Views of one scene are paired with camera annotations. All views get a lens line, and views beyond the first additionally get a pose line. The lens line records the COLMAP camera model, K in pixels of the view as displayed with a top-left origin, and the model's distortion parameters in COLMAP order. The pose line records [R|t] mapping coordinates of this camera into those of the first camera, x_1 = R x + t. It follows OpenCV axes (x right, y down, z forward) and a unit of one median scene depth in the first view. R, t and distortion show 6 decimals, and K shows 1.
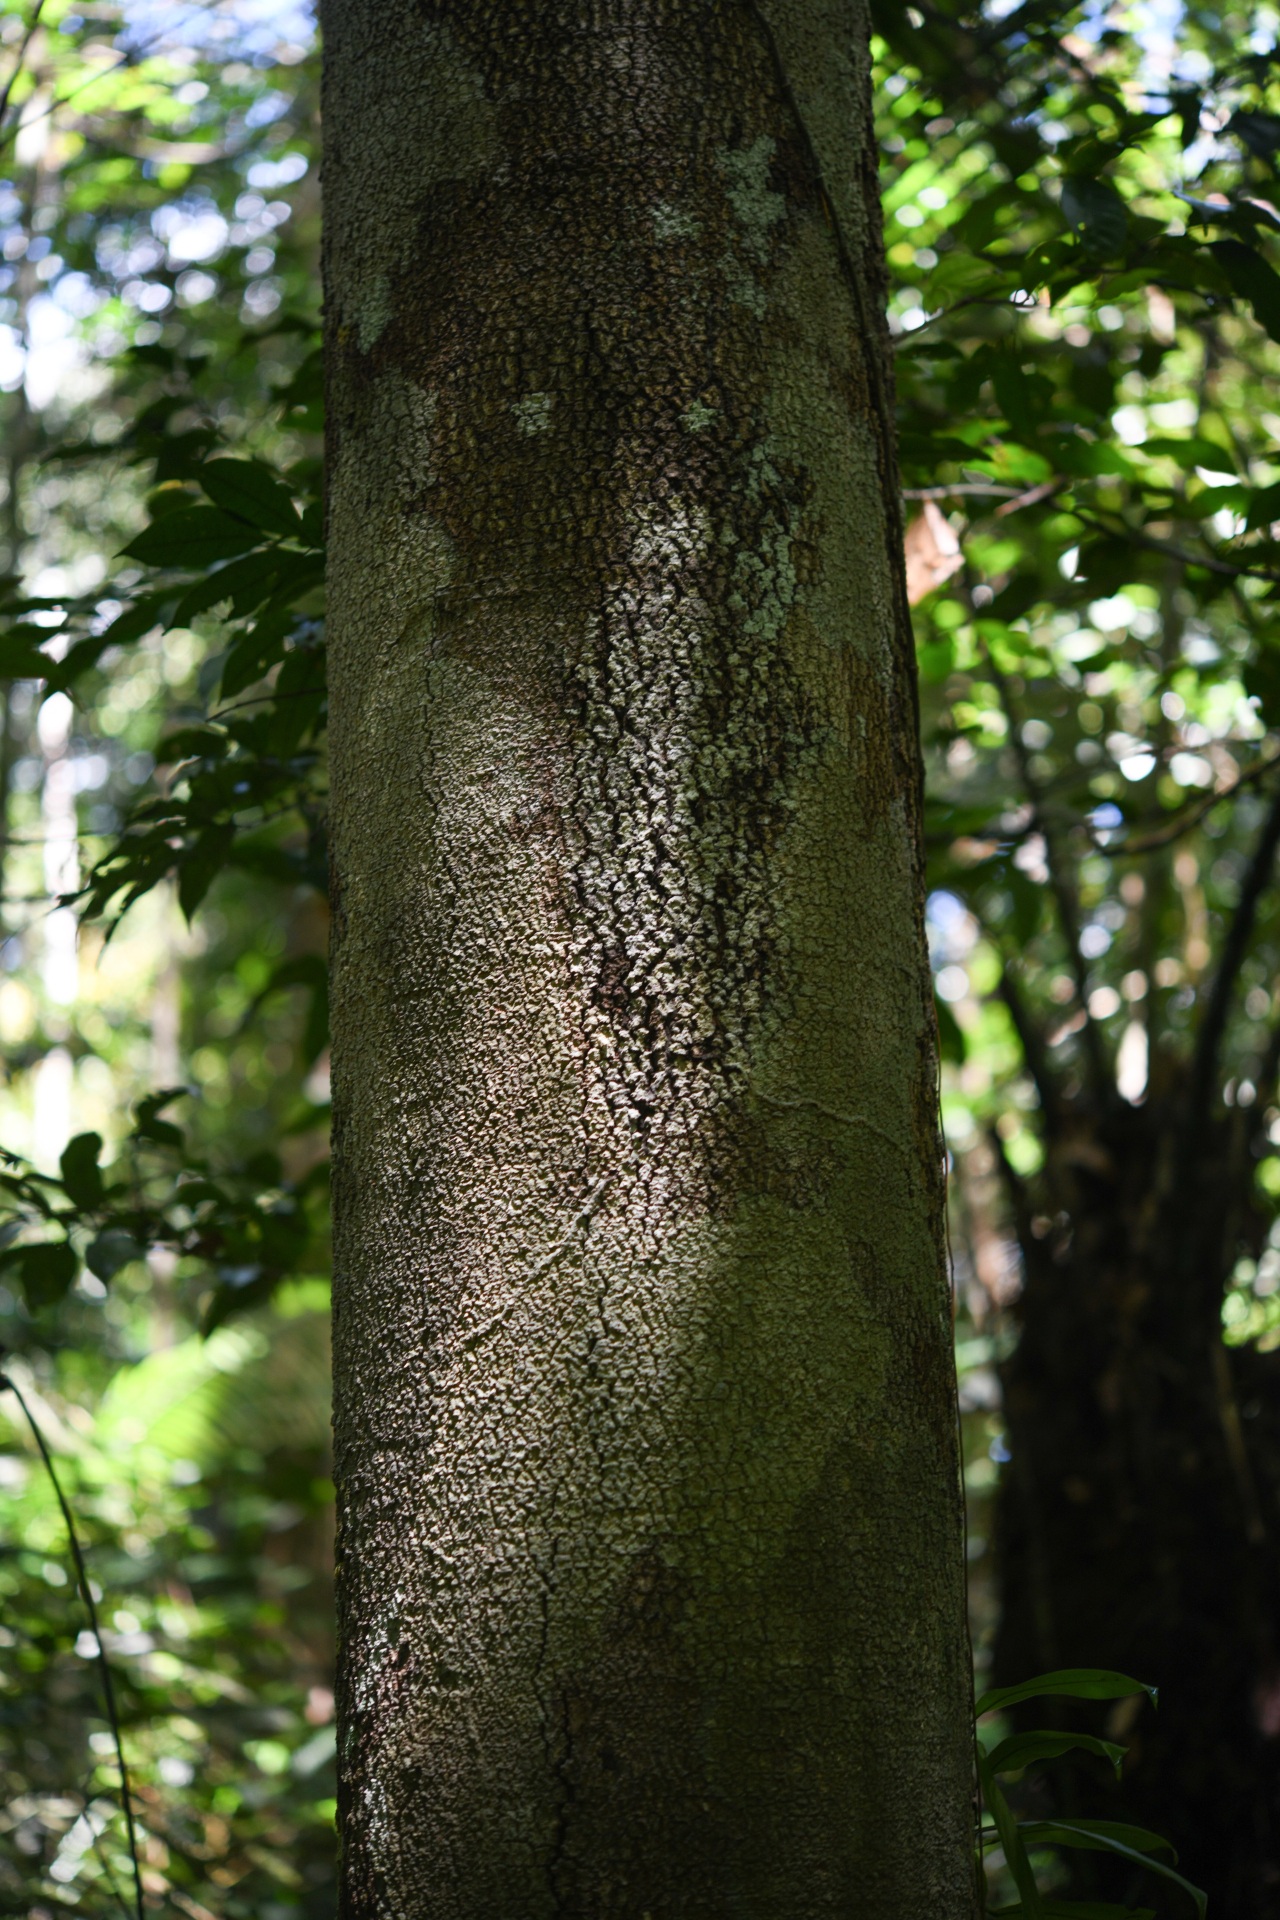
lens RADIAL K [[3122.1, 0, 640.0], [0, 3122.1, 960.0], [0, 0, 1]] dist [-0.041562, 0.495931]
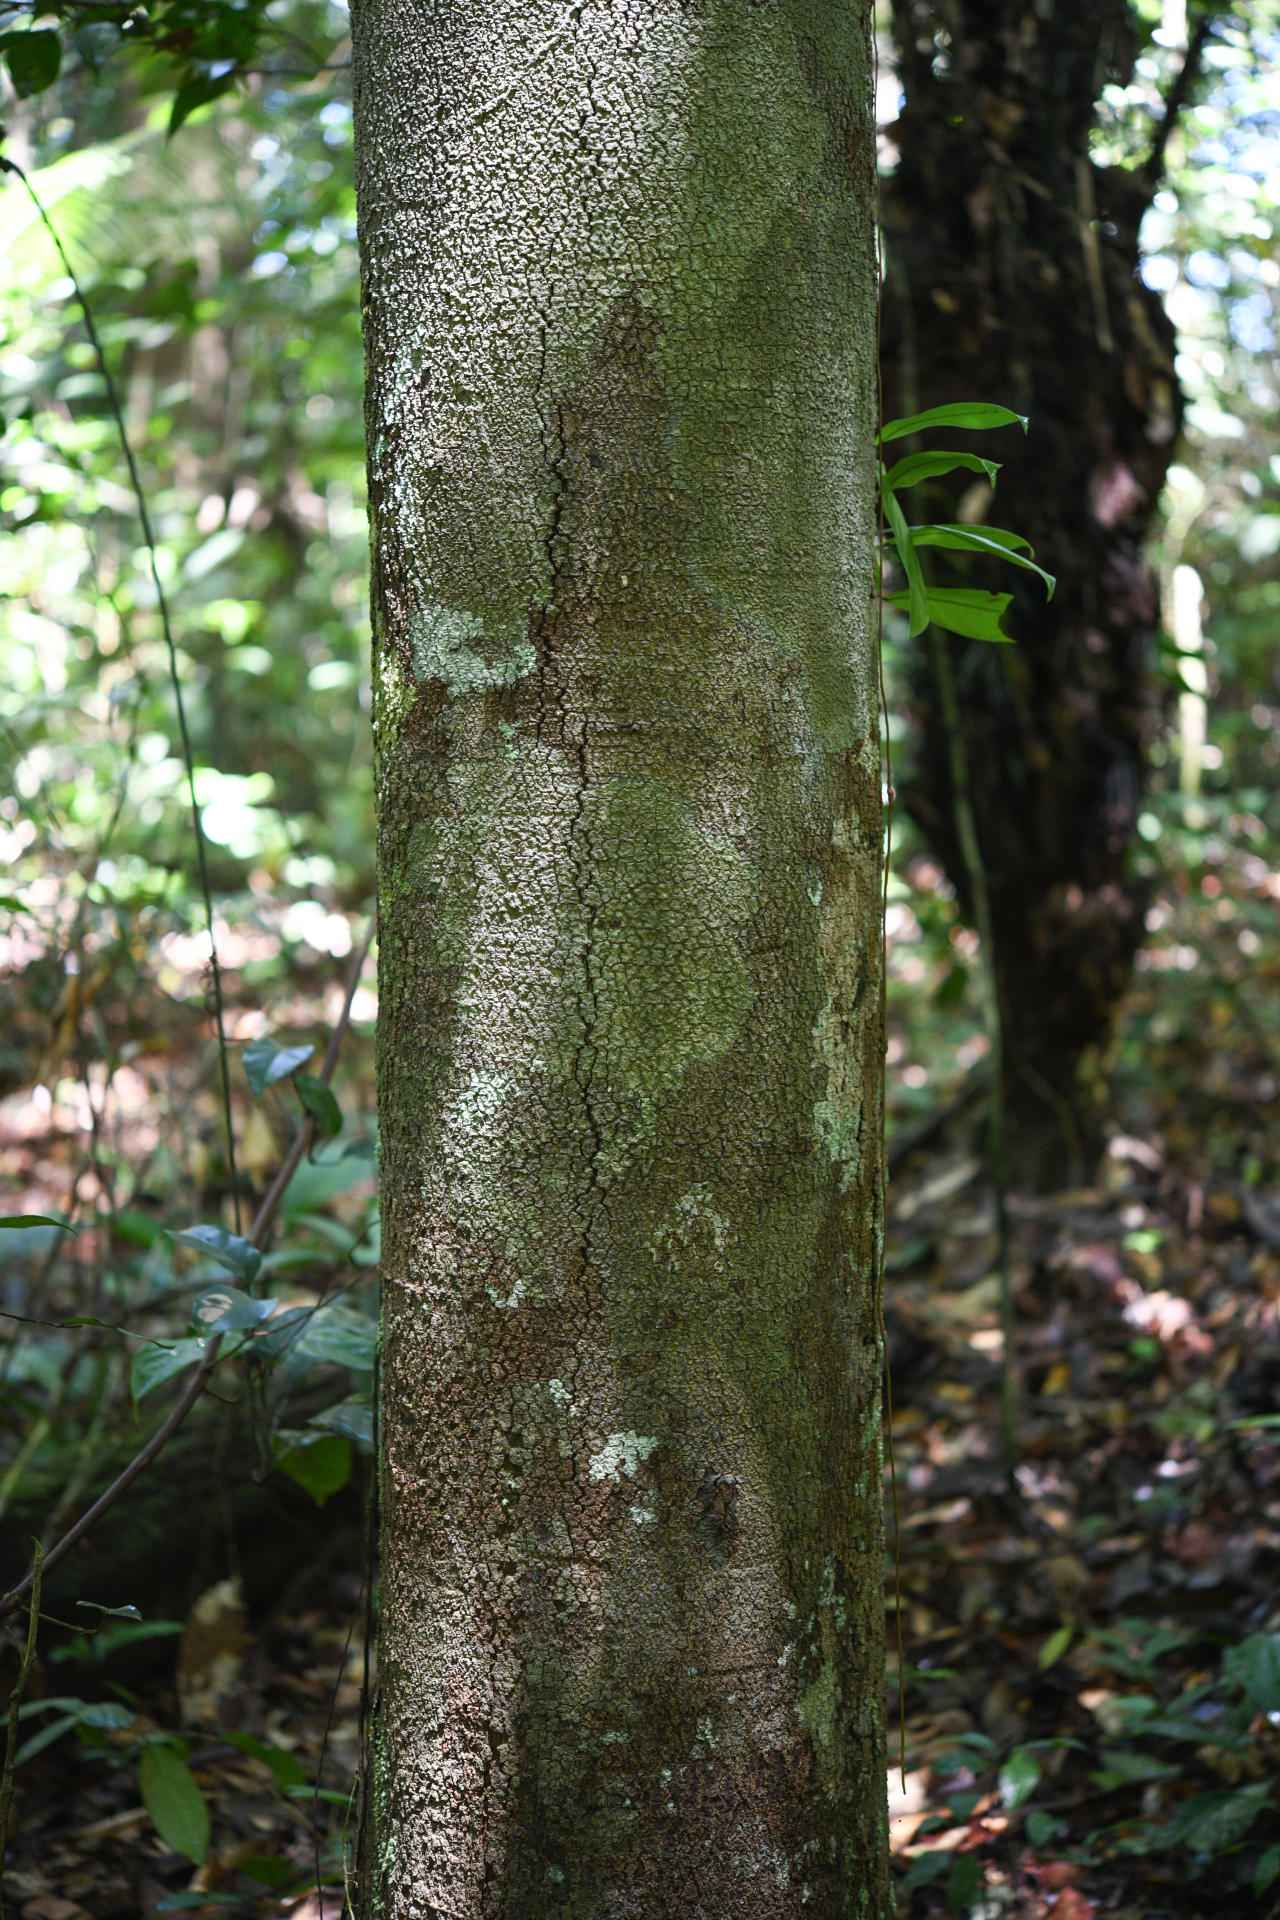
lens RADIAL K [[3122.1, 0, 640.0], [0, 3122.1, 960.0], [0, 0, 1]] dist [-0.041562, 0.495931]
pose [[0.998724, 0.003675, 0.050367, -0.052469], [-0.021521, 0.933226, 0.358644, -0.006702], [-0.045686, -0.359271, 0.932114, -0.236555]]
